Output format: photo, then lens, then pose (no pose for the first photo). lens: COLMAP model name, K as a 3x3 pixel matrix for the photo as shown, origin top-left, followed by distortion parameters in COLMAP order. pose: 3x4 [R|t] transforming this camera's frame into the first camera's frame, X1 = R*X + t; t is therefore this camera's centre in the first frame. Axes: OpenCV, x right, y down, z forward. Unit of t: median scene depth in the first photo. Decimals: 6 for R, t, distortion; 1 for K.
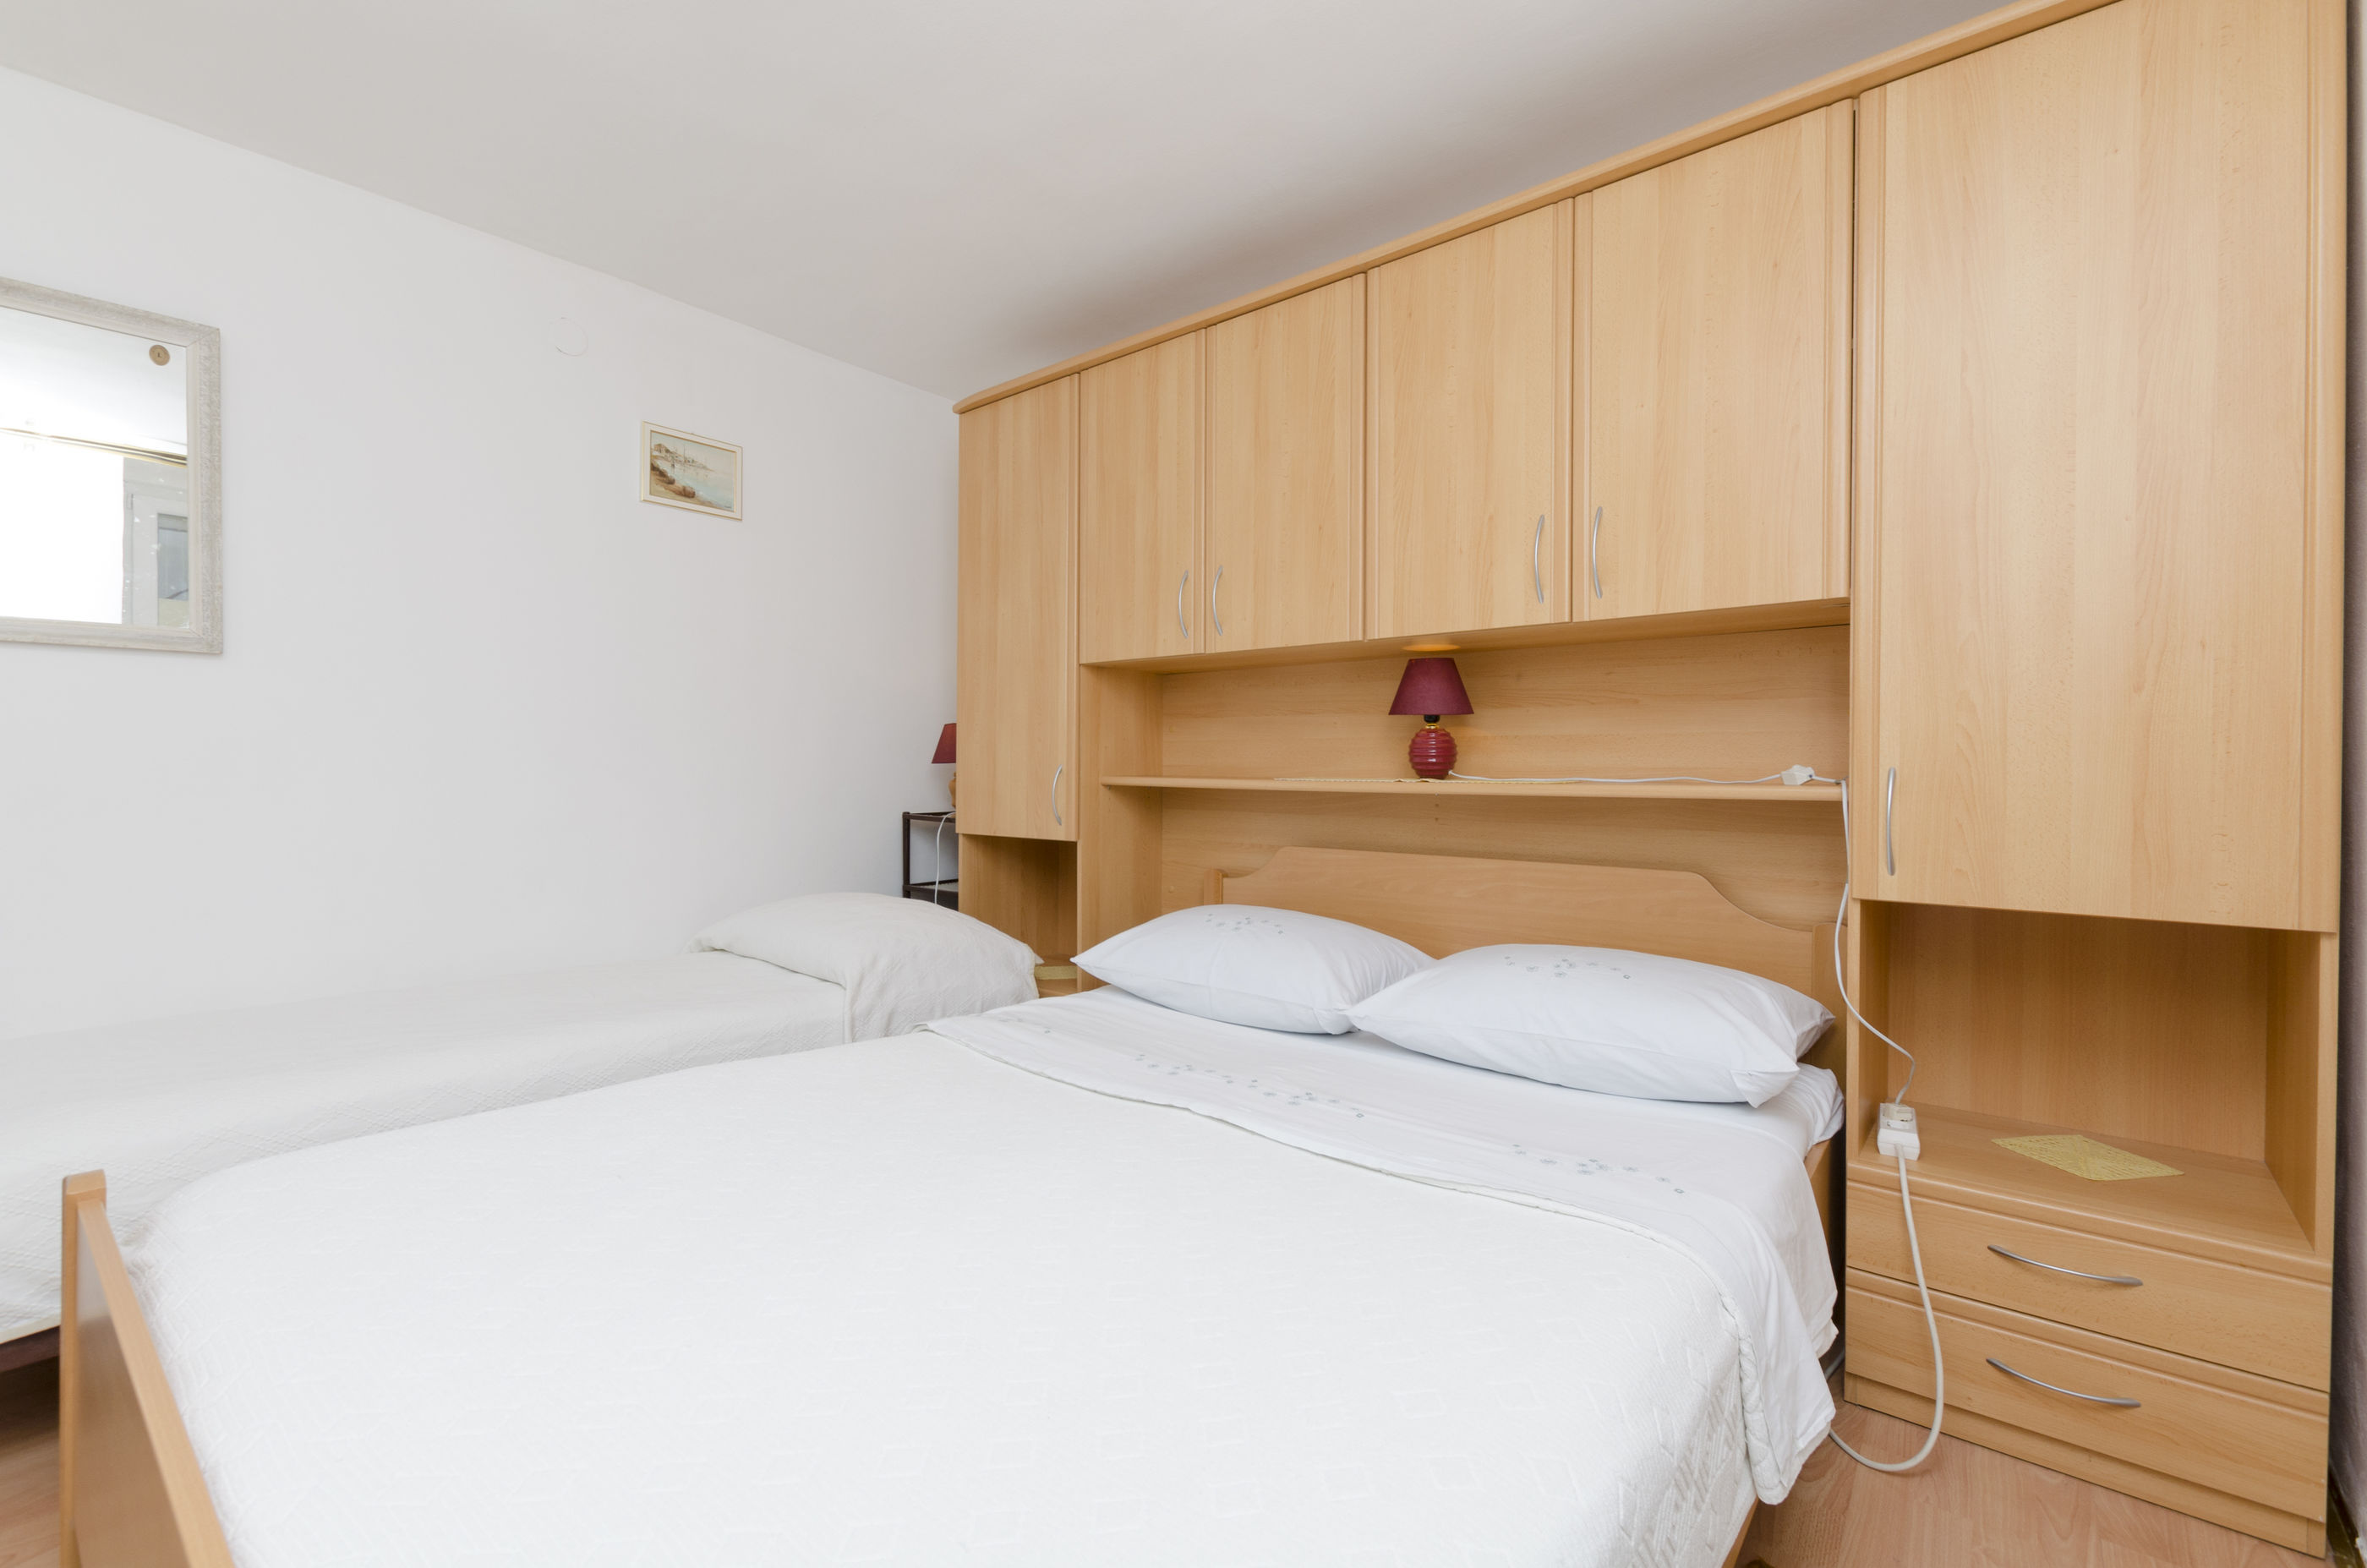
lens RADIAL K [[1042.1, 0, 1183.5], [0, 1042.1, 784.0], [0, 0, 1]] dist [-0.030432, -0.000035]
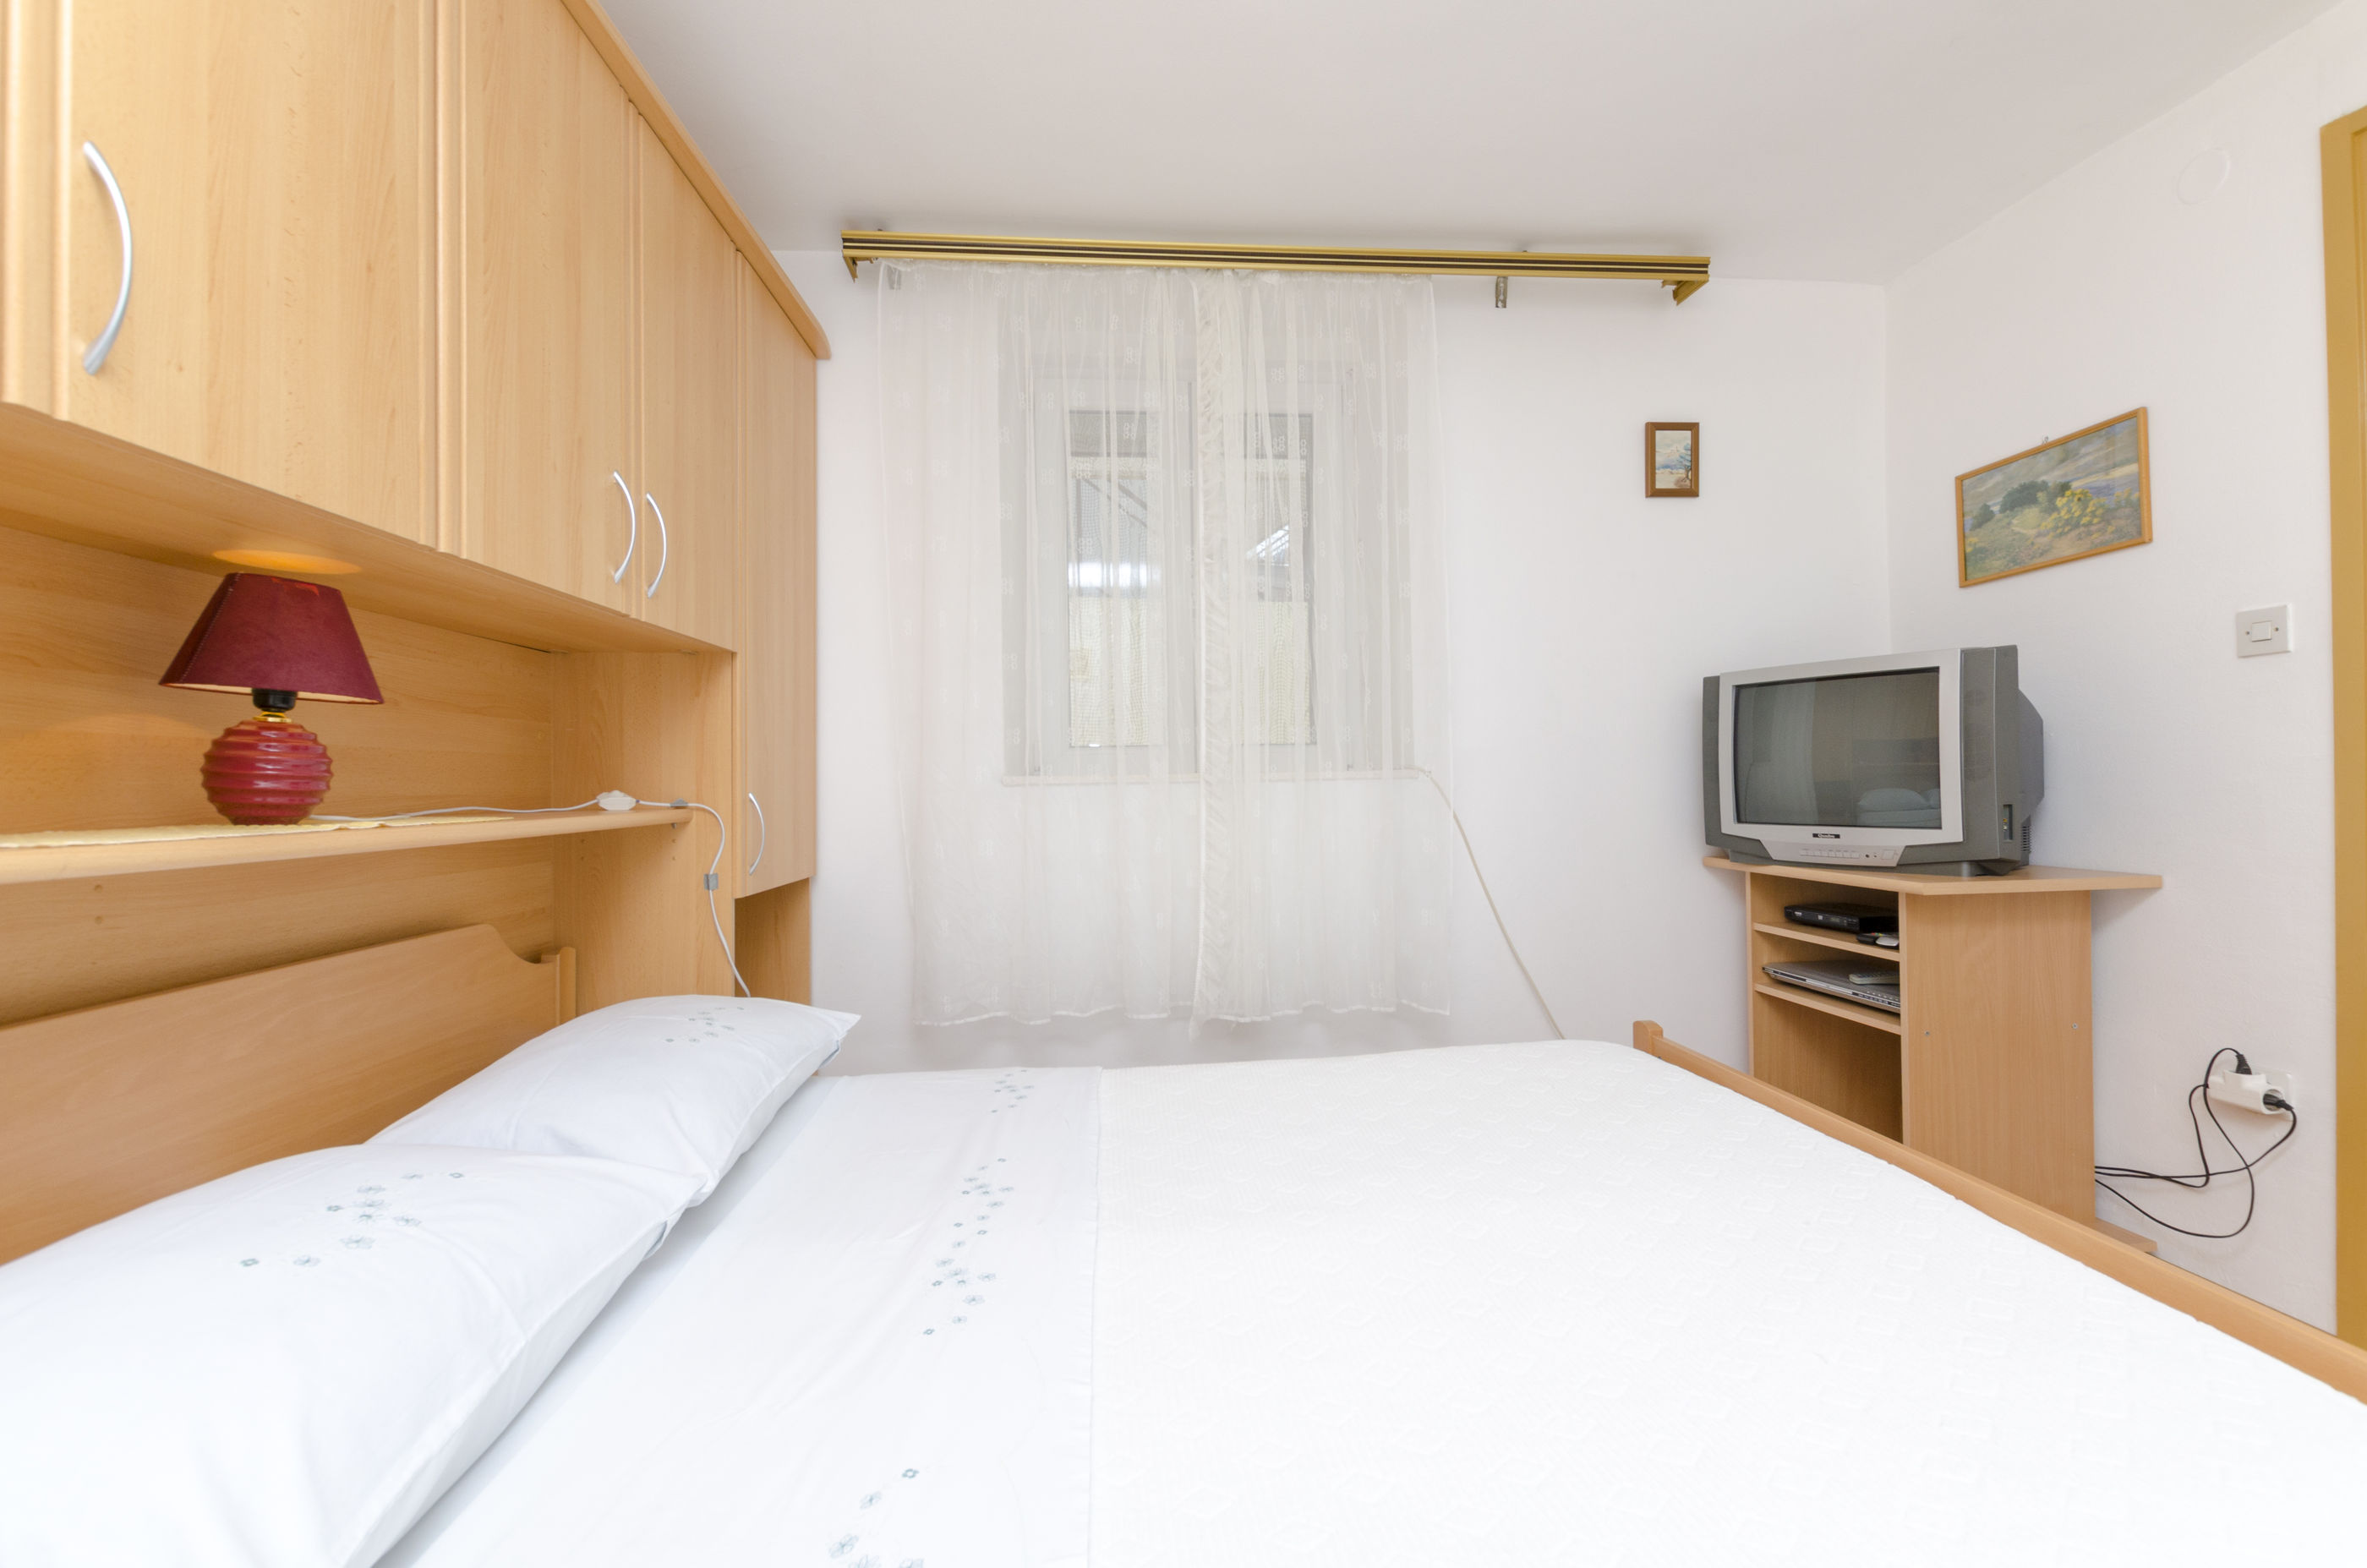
lens RADIAL K [[1018.4, 0, 1183.5], [0, 1018.4, 784.0], [0, 0, 1]] dist [0.004147, -0.000146]
pose [[-0.699007, 0.000939, 0.715114, -0.412954], [0.013202, 0.999846, 0.011592, -0.023467], [-0.714993, 0.017544, -0.698911, 1.023585]]
